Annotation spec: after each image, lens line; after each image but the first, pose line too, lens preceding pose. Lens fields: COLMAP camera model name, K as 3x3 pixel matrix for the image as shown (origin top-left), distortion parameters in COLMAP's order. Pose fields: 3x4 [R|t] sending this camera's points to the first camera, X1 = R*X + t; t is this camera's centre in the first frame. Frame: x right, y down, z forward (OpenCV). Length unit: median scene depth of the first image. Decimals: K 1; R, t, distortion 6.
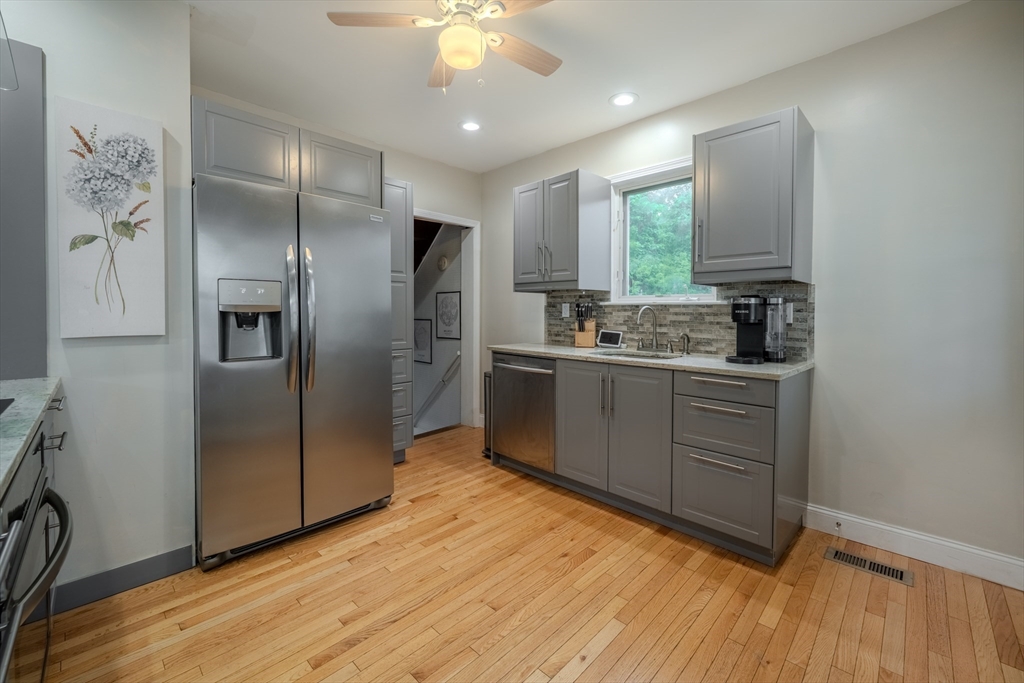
lens RADIAL K [[403.1, 0, 544.9], [0, 403.1, 320.8], [0, 0, 1]] dist [0.003311, -0.000145]
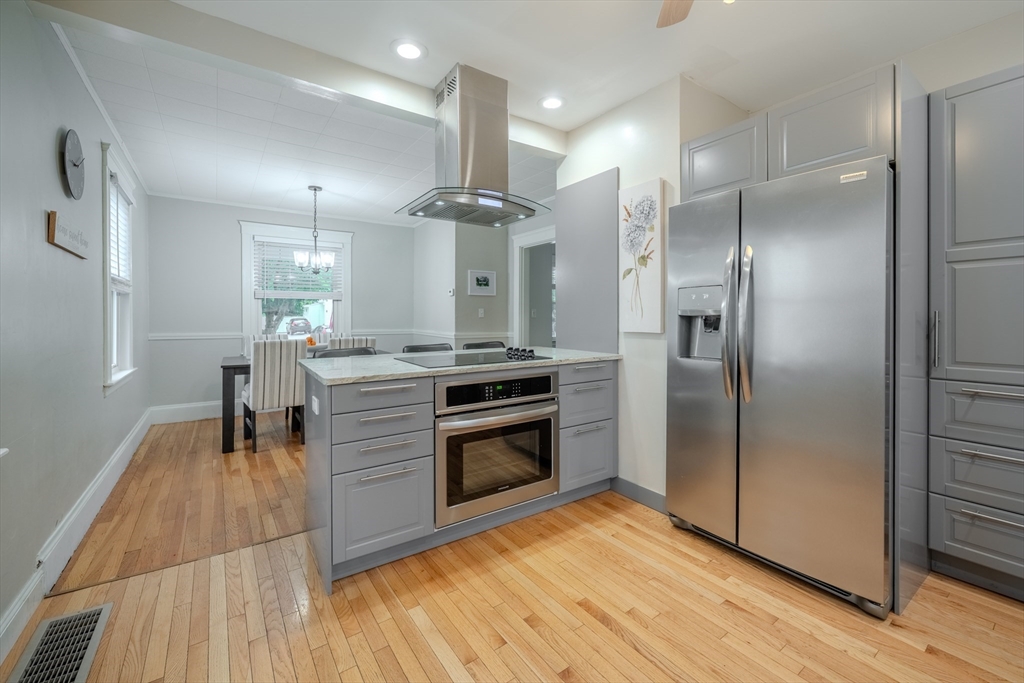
lens RADIAL K [[403.1, 0, 479.4], [0, 403.1, 319.3], [0, 0, 1]] dist [0.003311, -0.000145]
pose [[-0.234455, 0.002397, -0.972124, 0.426736], [-0.017278, 0.999829, 0.006632, -0.007847], [0.971973, 0.018352, -0.234374, 0.597288]]
